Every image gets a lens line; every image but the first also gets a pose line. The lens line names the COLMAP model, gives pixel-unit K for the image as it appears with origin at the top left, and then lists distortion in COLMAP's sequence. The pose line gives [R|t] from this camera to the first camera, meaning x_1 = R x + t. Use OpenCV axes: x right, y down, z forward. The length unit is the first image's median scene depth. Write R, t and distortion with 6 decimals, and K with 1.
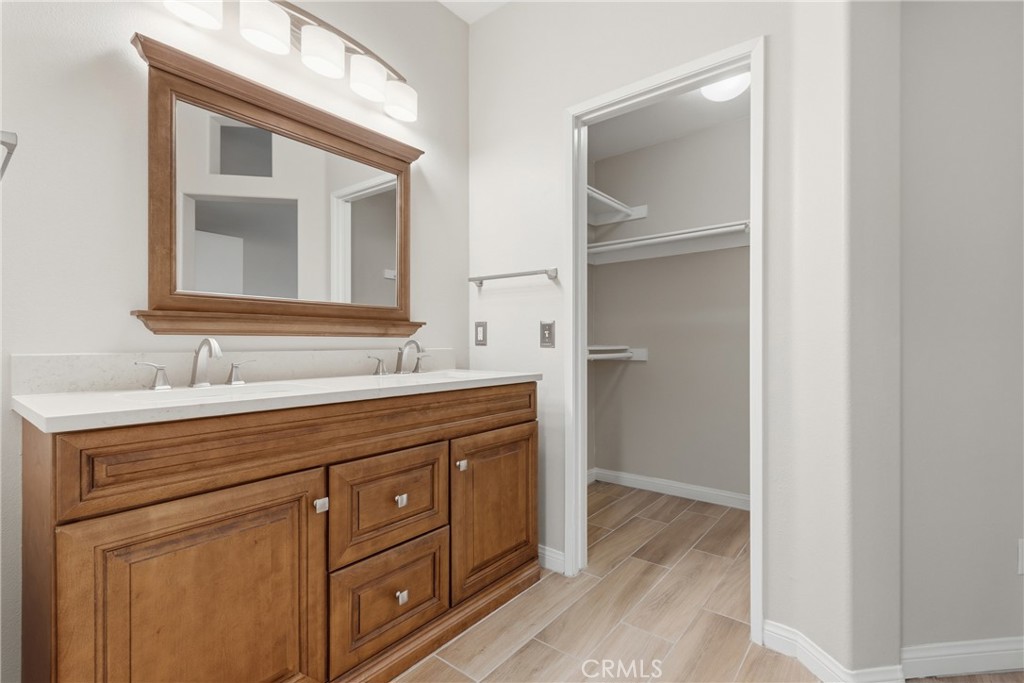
lens RADIAL K [[477.8, 0, 512.2], [0, 477.8, 338.3], [0, 0, 1]] dist [0.003057, -0.000263]
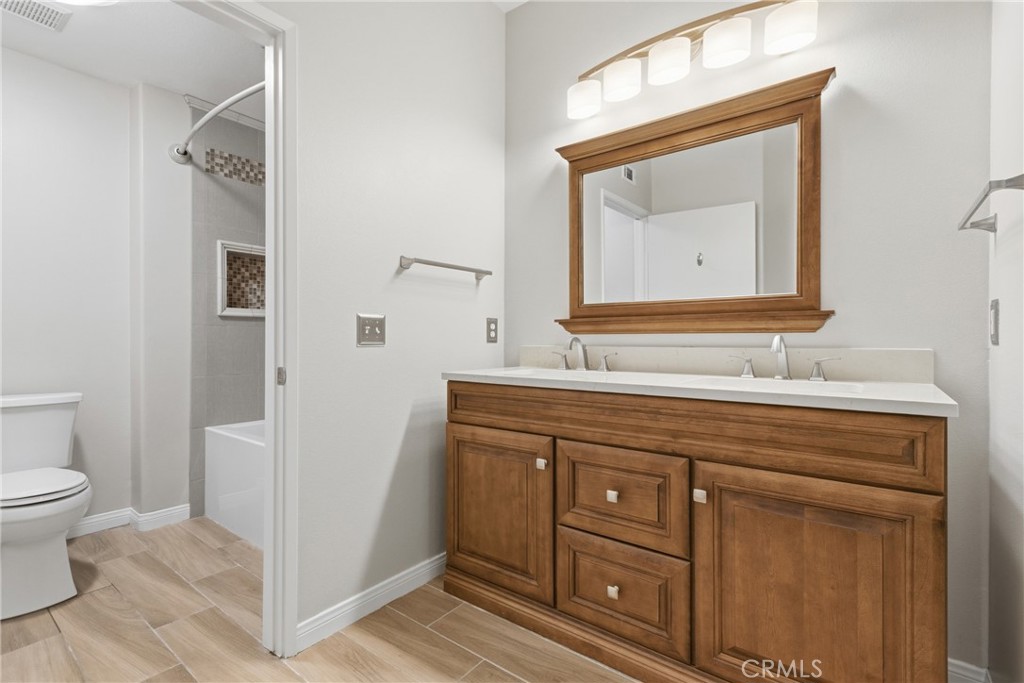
lens RADIAL K [[477.8, 0, 512.2], [0, 477.8, 338.3], [0, 0, 1]] dist [0.003057, -0.000263]
pose [[0.001299, -0.000828, -0.999999, 0.750698], [0.009753, 0.999952, -0.000816, 0.004274], [0.999952, -0.009752, 0.001307, 0.760996]]
